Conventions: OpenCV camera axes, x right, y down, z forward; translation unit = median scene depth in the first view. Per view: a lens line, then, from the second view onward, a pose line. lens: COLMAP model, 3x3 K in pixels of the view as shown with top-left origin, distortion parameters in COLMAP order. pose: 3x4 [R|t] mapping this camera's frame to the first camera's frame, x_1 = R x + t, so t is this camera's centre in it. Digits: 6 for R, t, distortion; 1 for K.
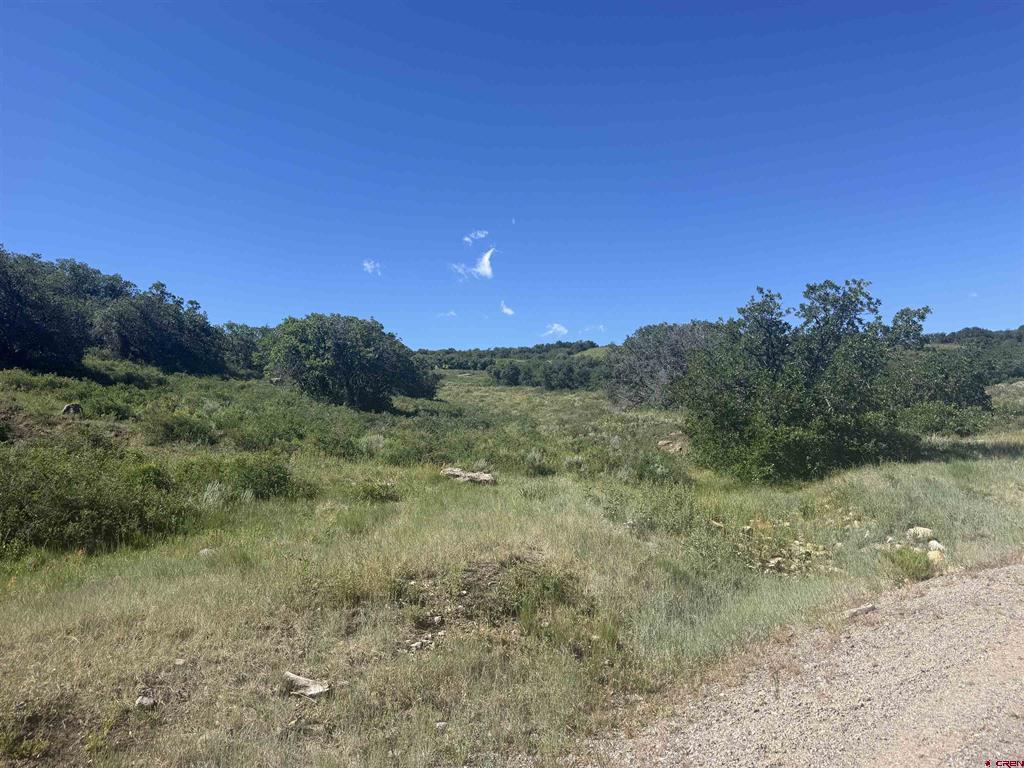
lens RADIAL K [[703.3, 0, 512.0], [0, 703.3, 384.0], [0, 0, 1]] dist [0.064112, -0.060585]
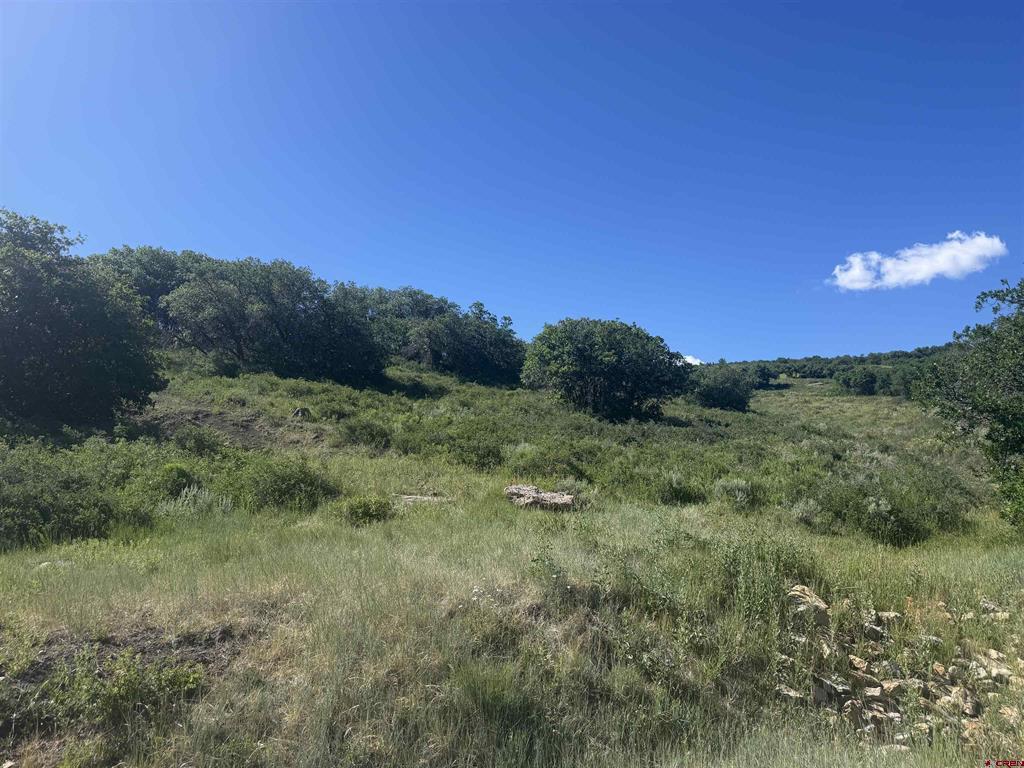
lens RADIAL K [[704.9, 0, 505.2], [0, 704.9, 388.4], [0, 0, 1]] dist [0.056347, -0.048386]
pose [[0.879033, -0.008888, -0.476677, 0.391380], [0.004114, 0.999930, -0.011057, 0.022798], [0.476742, 0.007758, 0.879009, 0.376508]]
